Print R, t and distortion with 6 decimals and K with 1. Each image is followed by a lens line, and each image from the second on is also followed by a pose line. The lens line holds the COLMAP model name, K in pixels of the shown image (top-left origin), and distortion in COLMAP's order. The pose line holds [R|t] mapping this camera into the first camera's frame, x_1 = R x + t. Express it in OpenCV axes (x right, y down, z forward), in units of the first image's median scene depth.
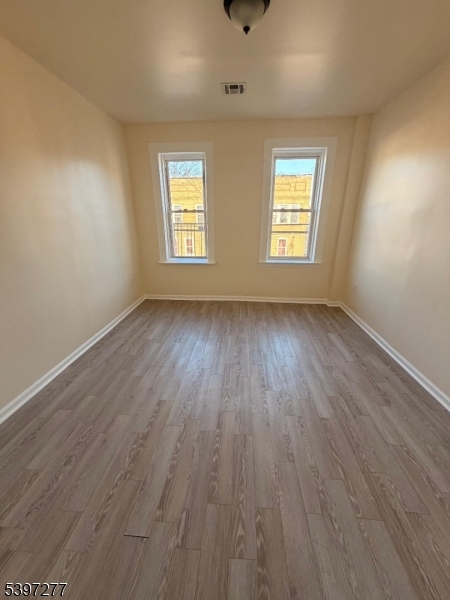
lens RADIAL K [[239.6, 0, 223.6], [0, 239.6, 297.7], [0, 0, 1]] dist [-0.000279, -0.000017]
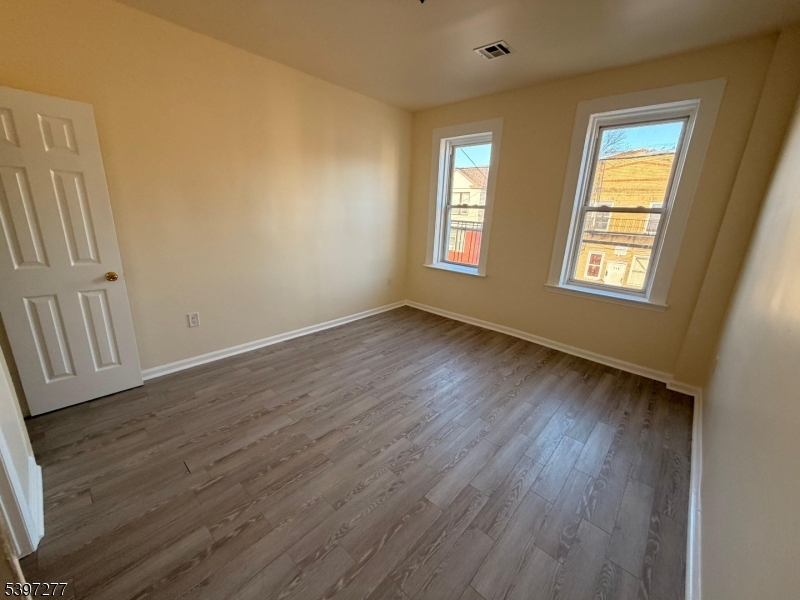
lens RADIAL K [[319.2, 0, 399.1], [0, 319.2, 299.7], [0, 0, 1]] dist [-0.000425, -0.000175]
pose [[0.784952, 0.199064, -0.586705, 0.432026], [-0.237610, 0.971291, 0.011653, -0.027021], [0.572181, 0.130260, 0.809717, 0.075079]]
